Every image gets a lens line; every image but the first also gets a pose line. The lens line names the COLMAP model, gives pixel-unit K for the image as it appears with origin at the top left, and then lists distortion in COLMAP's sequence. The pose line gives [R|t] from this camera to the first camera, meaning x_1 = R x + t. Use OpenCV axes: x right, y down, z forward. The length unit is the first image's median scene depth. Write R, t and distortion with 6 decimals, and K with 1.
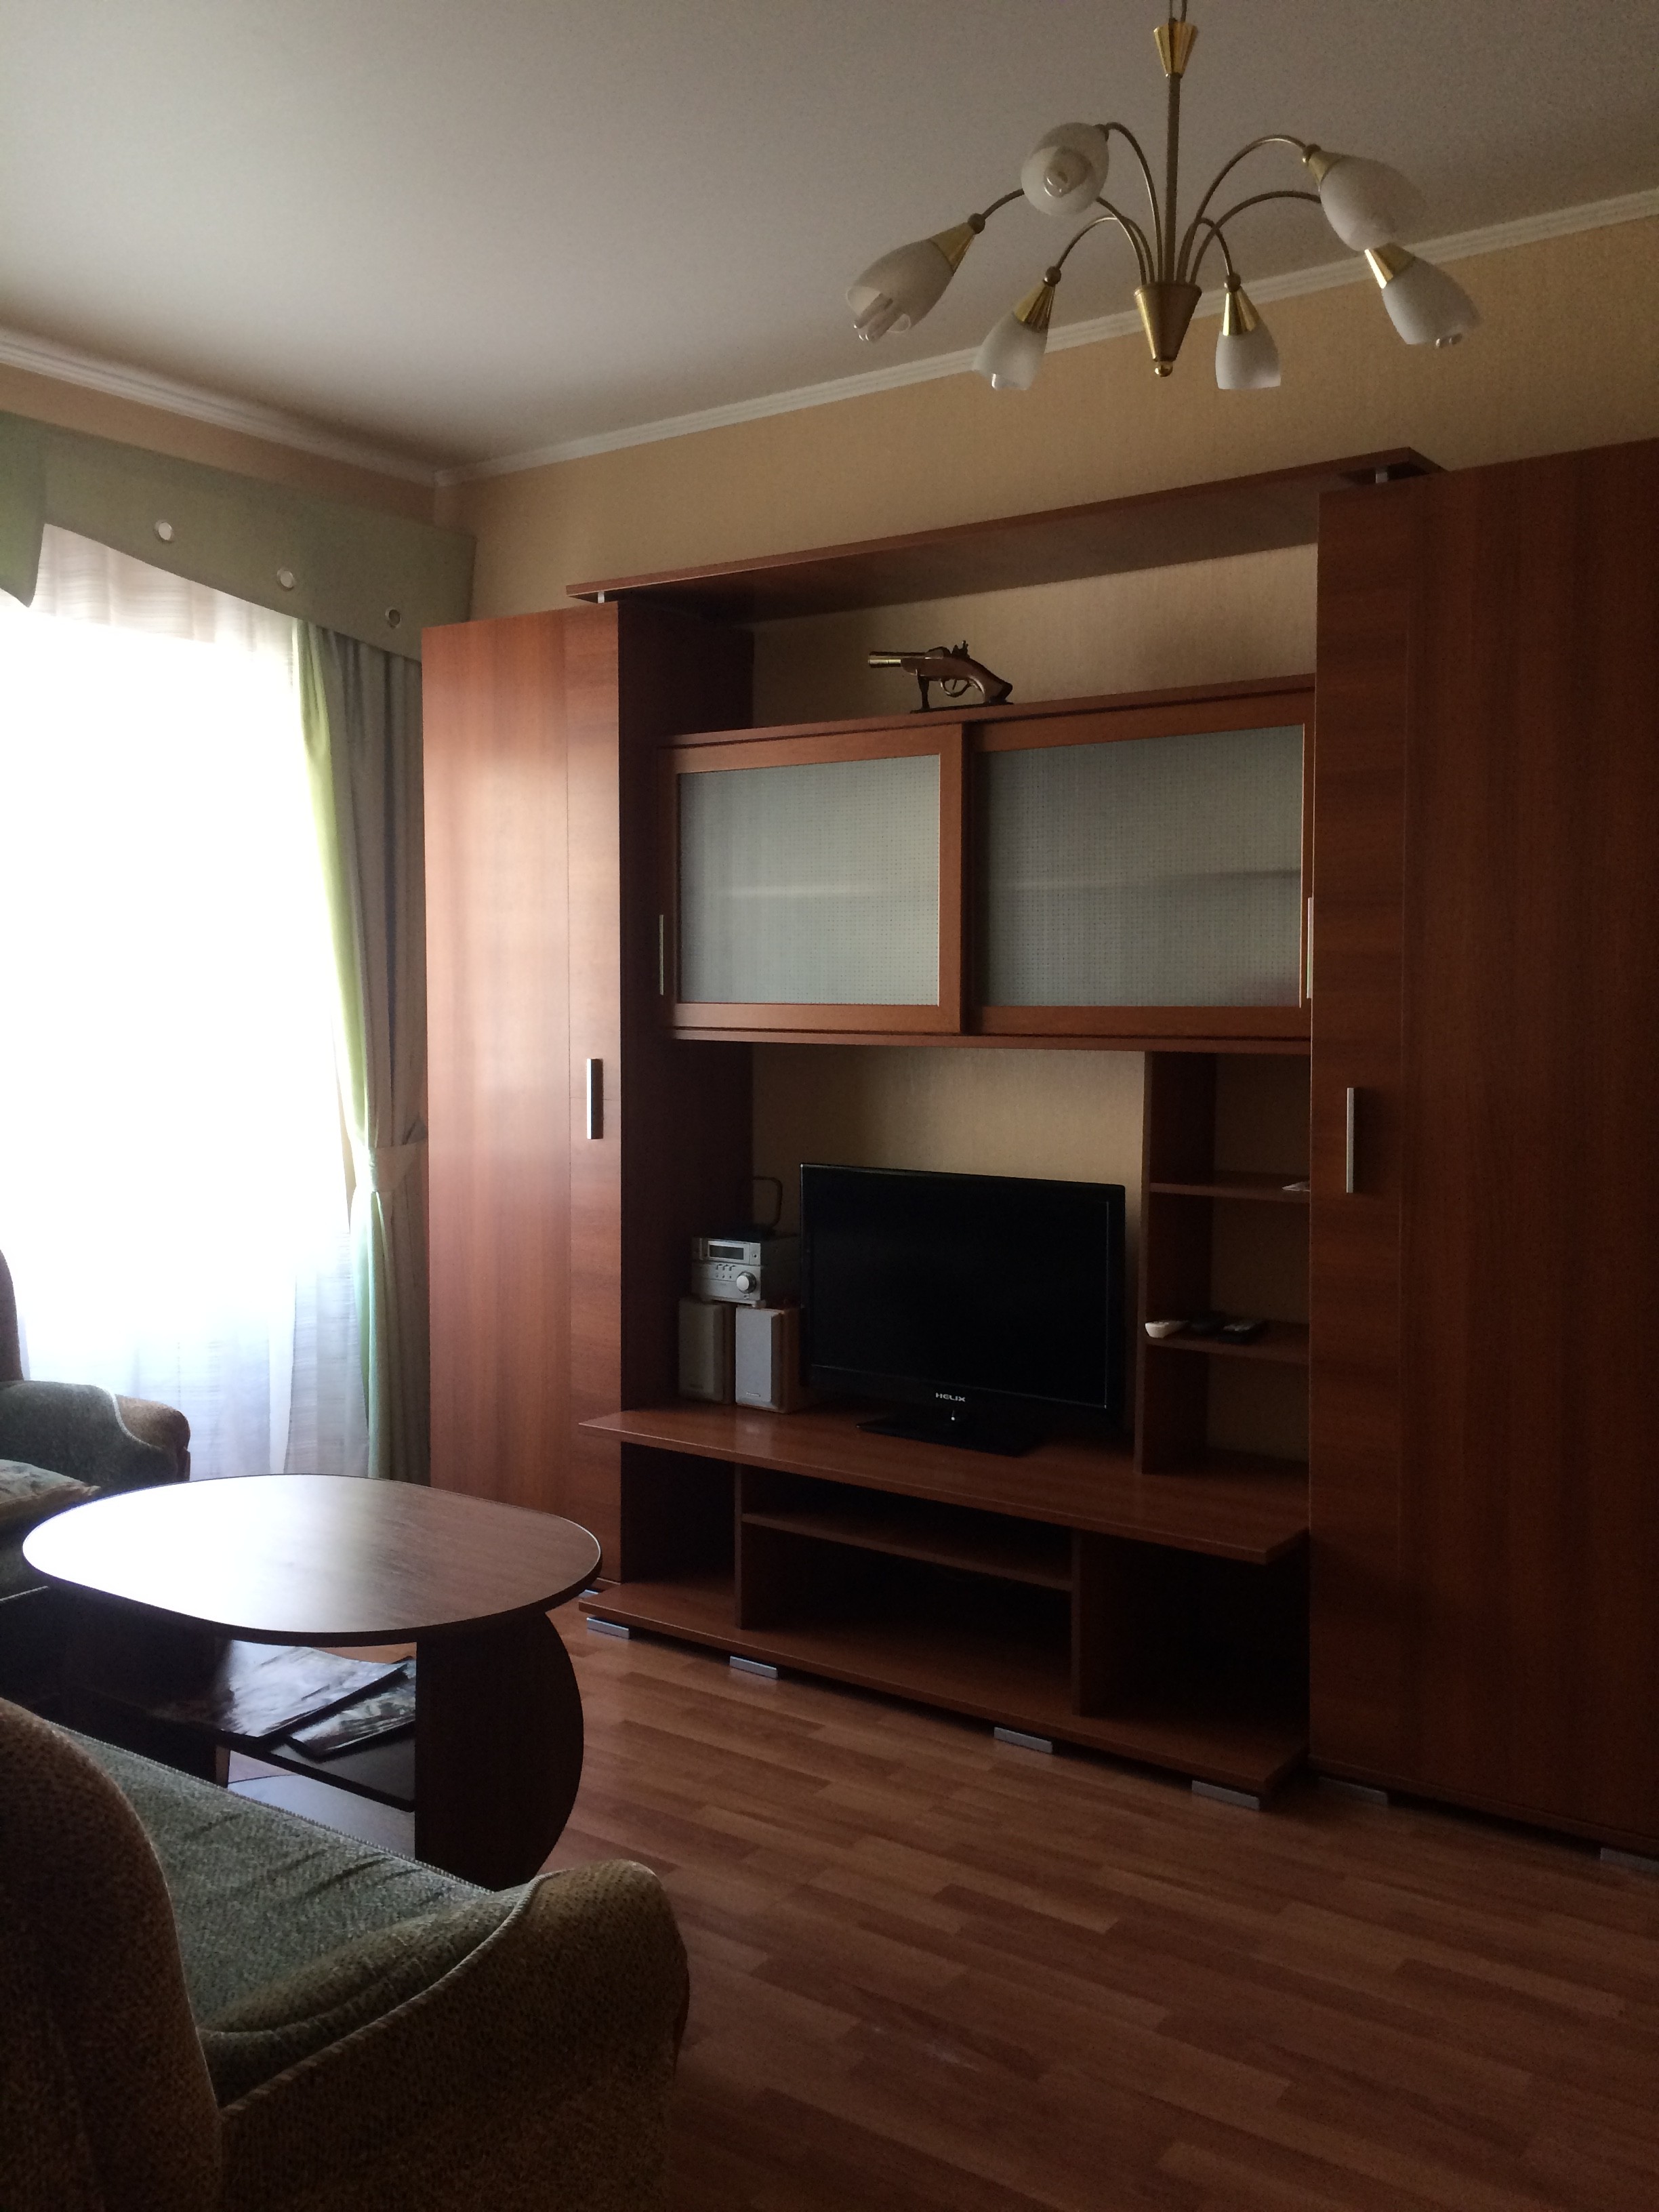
lens RADIAL K [[1905.3, 0, 832.2], [0, 1905.3, 1117.9], [0, 0, 1]] dist [0.089859, -0.119688]
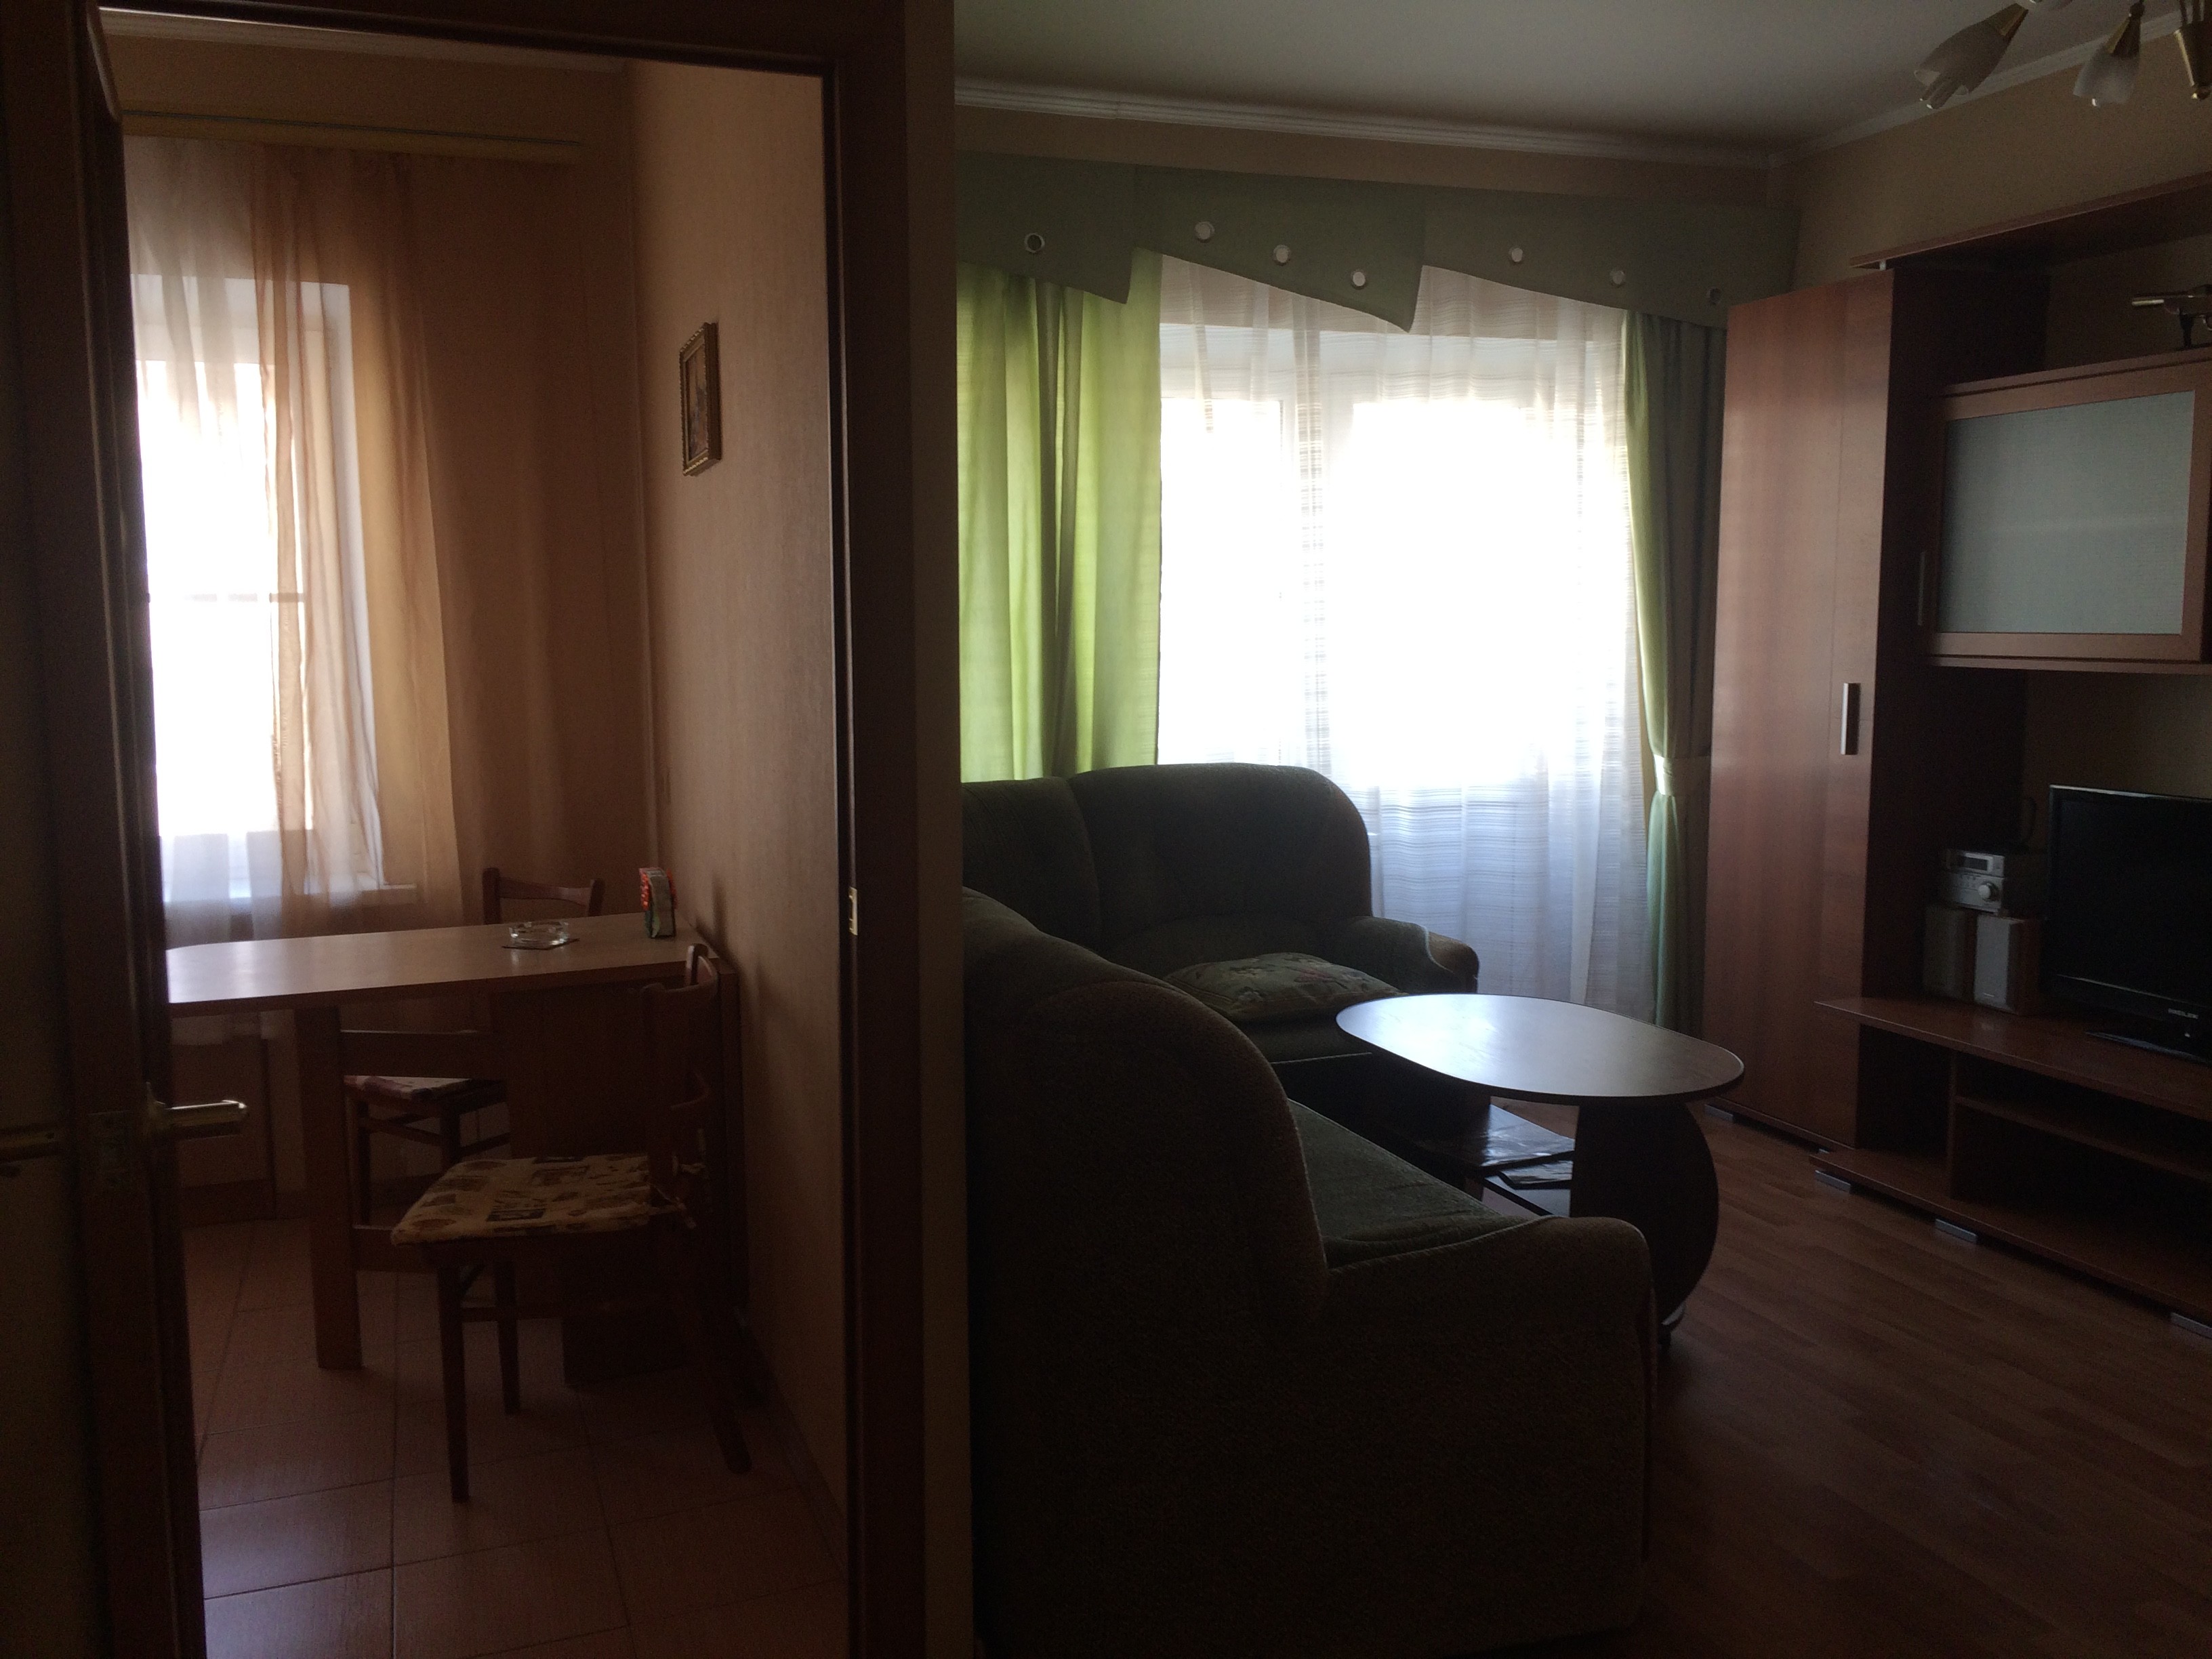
lens RADIAL K [[1905.3, 0, 1106.0], [0, 1905.3, 829.5], [0, 0, 1]] dist [0.089859, -0.119688]
pose [[0.821475, 0.055899, -0.567498, 0.164323], [-0.030270, 0.998055, 0.054493, 0.006738], [0.569441, -0.027587, 0.821569, -0.183513]]
